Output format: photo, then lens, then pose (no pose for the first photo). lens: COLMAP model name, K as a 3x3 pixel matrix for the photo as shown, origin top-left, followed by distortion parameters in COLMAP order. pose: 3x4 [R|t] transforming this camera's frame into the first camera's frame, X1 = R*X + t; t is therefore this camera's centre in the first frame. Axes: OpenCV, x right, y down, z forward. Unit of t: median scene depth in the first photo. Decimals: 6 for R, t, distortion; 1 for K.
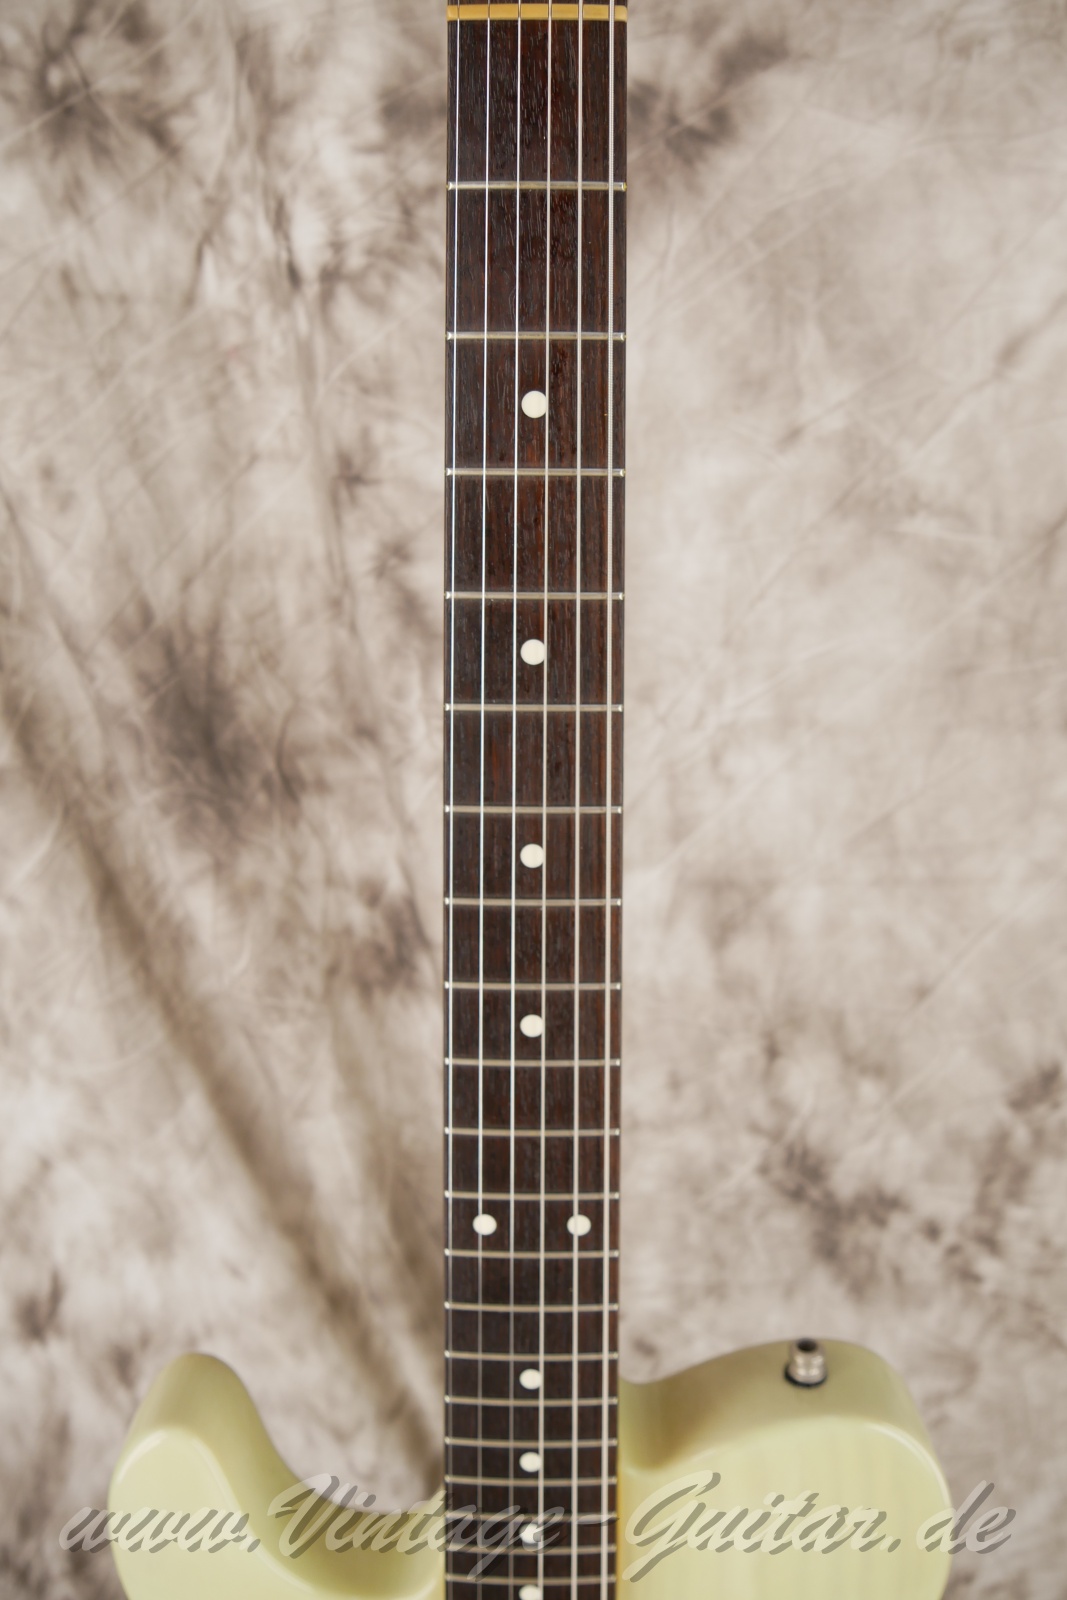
lens RADIAL K [[1225.6, 0, 541.8], [0, 1225.6, 791.2], [0, 0, 1]] dist [-0.050980, 0.009572]
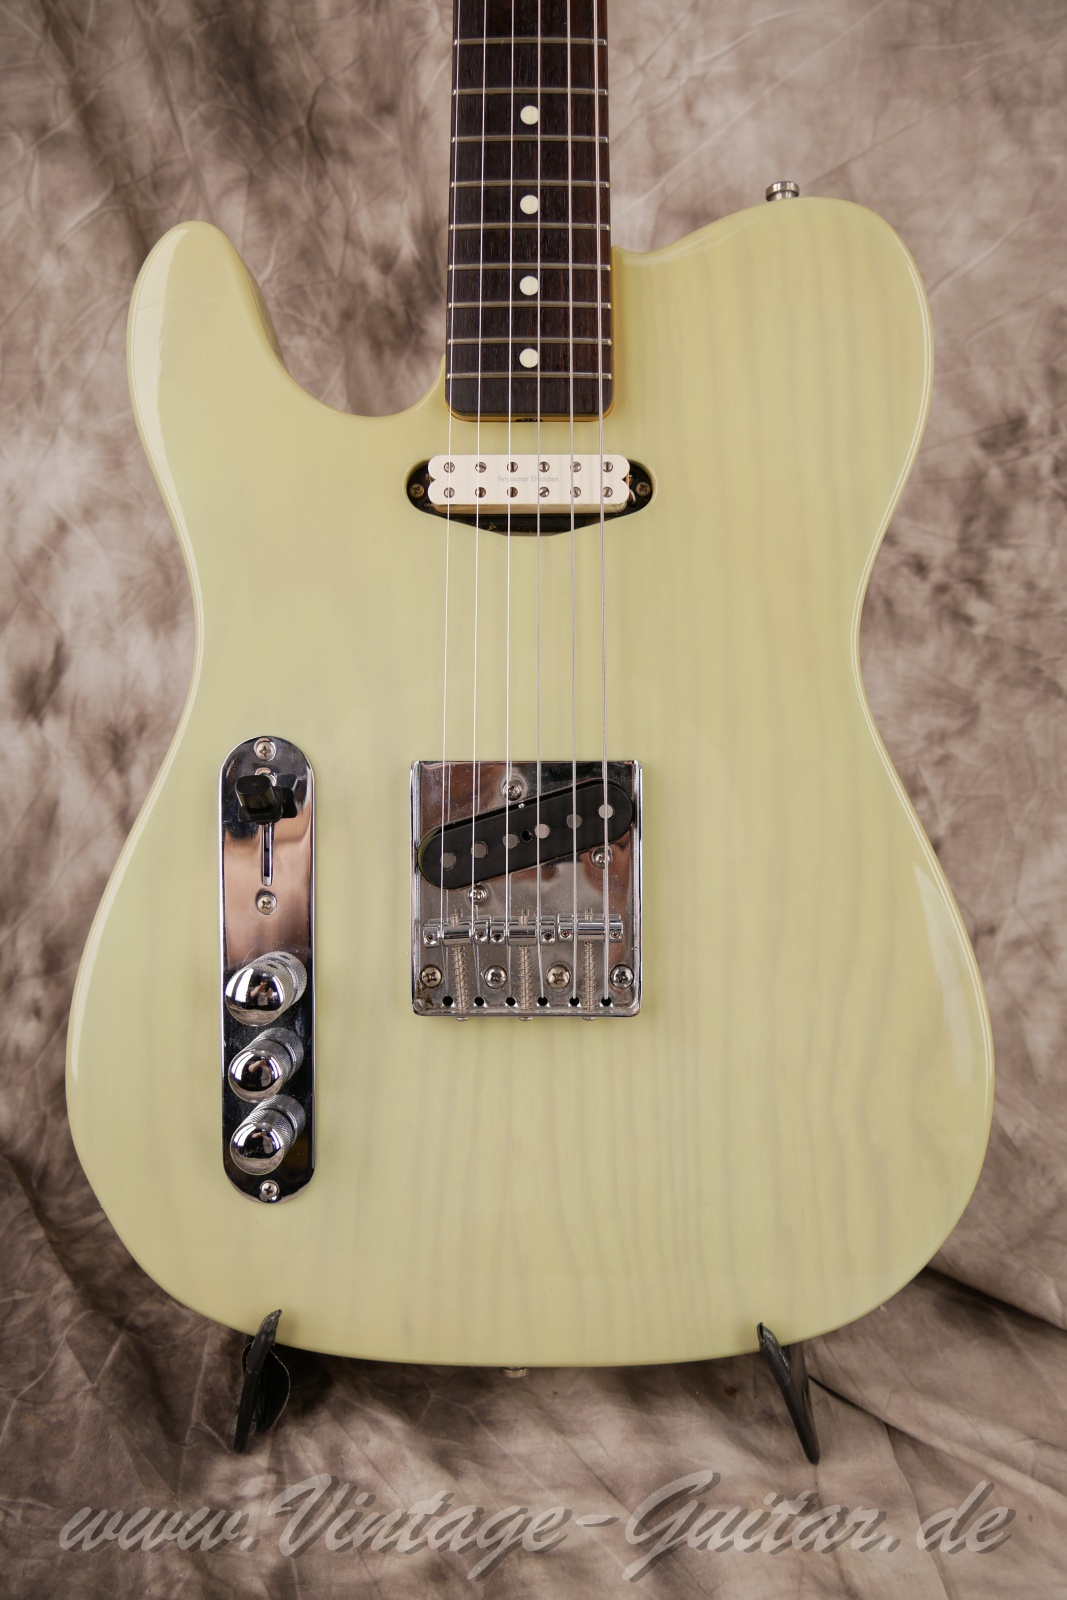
lens RADIAL K [[1225.6, 0, 545.4], [0, 1225.6, 854.2], [0, 0, 1]] dist [-0.050980, 0.009572]
pose [[0.999974, -0.005031, 0.005075, -0.002408], [0.006003, 0.976737, -0.214357, 0.900385], [-0.003879, 0.214382, 0.976742, 0.047451]]
